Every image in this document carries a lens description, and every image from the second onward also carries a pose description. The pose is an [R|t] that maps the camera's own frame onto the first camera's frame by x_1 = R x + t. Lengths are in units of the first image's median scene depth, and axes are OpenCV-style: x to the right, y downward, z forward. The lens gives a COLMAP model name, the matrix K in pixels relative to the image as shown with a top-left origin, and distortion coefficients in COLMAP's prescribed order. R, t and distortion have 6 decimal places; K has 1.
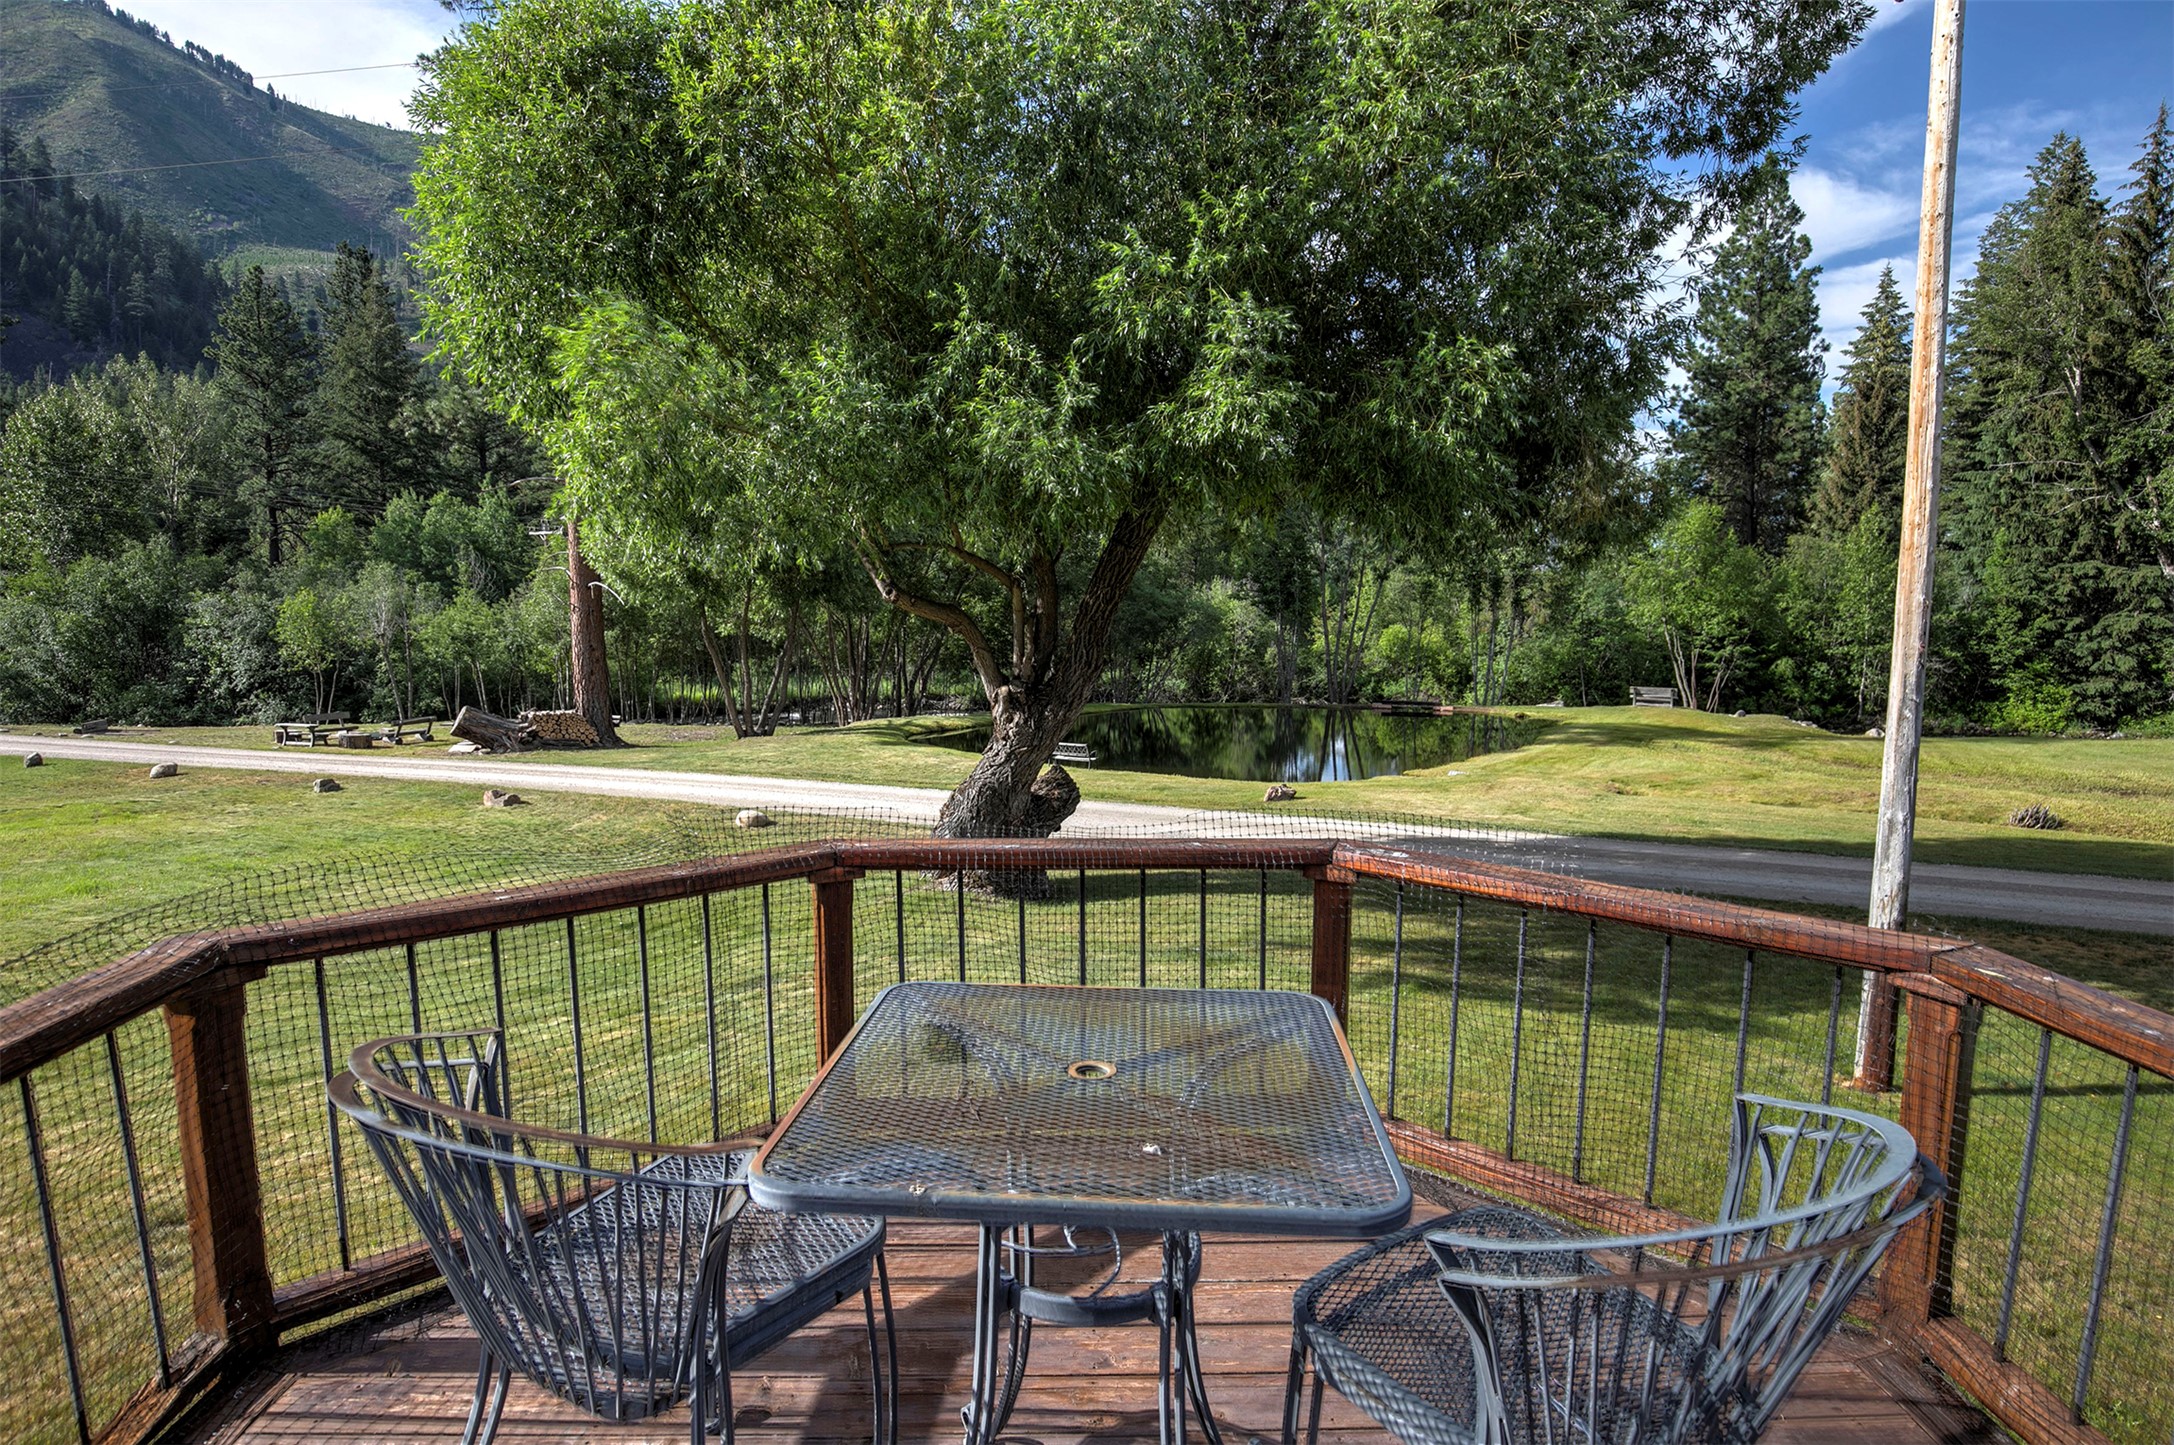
lens RADIAL K [[1156.3, 0, 1090.8], [0, 1156.3, 733.8], [0, 0, 1]] dist [-0.015548, -0.000037]
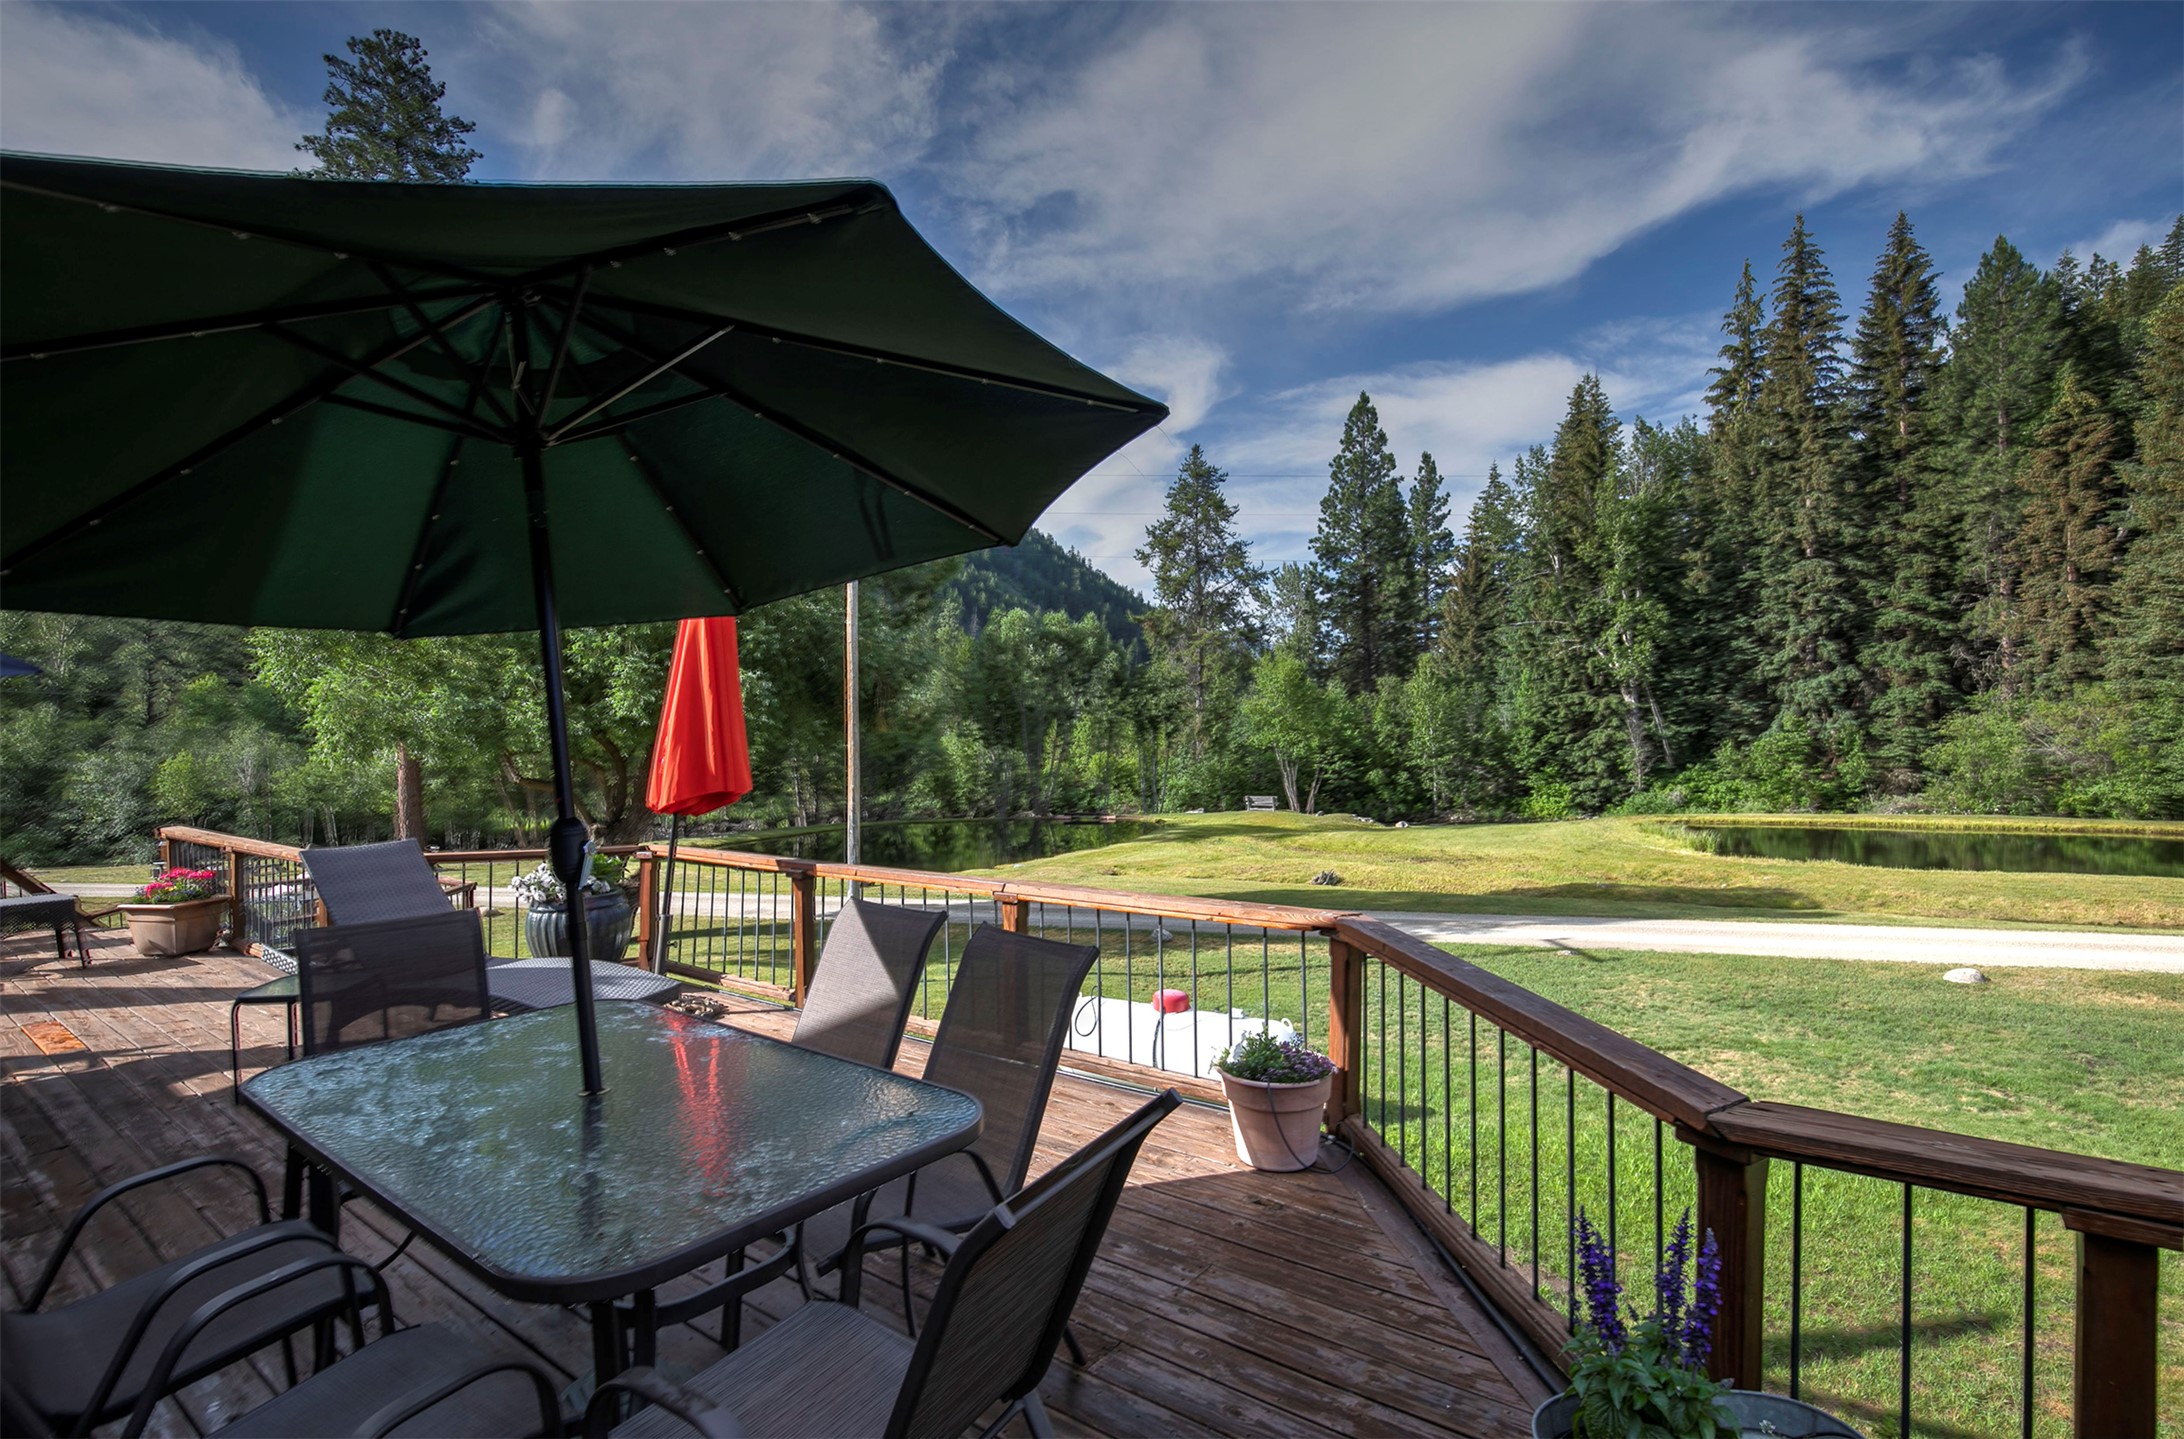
lens RADIAL K [[1071.2, 0, 1074.4], [0, 1071.2, 741.6], [0, 0, 1]] dist [-0.036736, 0.008657]
pose [[0.993303, -0.027720, 0.112164, 0.125156], [0.038257, 0.994939, -0.092908, 0.003480], [-0.109021, 0.096577, 0.989337, -0.191320]]
